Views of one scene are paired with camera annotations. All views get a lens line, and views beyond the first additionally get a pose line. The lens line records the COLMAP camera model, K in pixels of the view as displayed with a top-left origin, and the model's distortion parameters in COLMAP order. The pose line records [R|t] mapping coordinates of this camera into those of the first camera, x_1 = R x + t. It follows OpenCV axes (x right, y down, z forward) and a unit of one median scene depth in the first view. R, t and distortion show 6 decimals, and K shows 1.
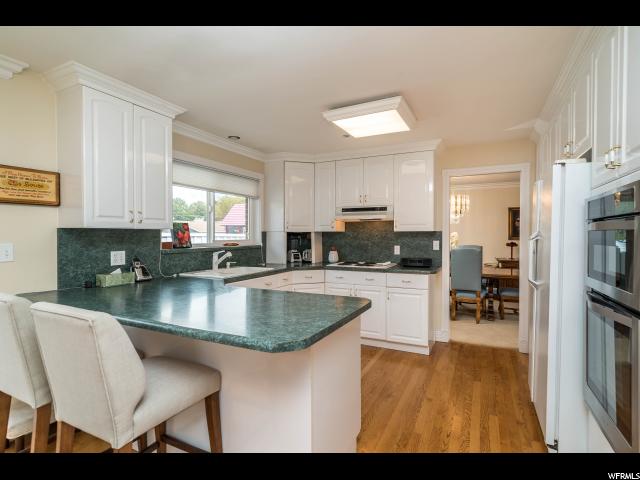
lens RADIAL K [[326.5, 0, 319.5], [0, 326.5, 238.6], [0, 0, 1]] dist [-0.010211, 0.002369]
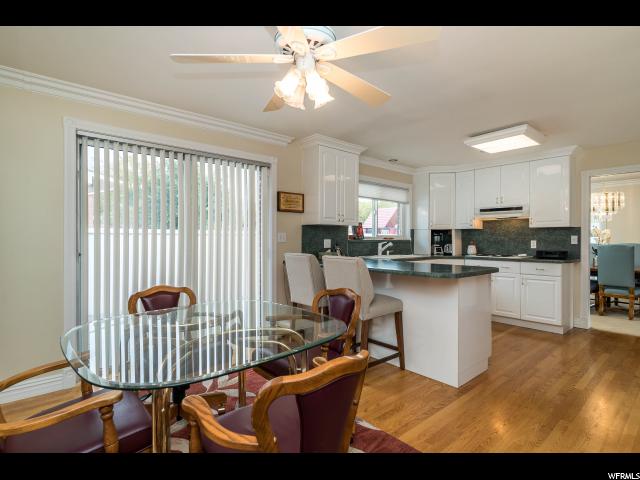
lens RADIAL K [[326.5, 0, 319.8], [0, 326.5, 239.9], [0, 0, 1]] dist [-0.010211, 0.002369]
pose [[0.923680, 0.003421, -0.383150, -0.016315], [-0.006765, 0.999950, -0.007381, 0.034841], [0.383106, 0.009410, 0.923656, -0.343152]]
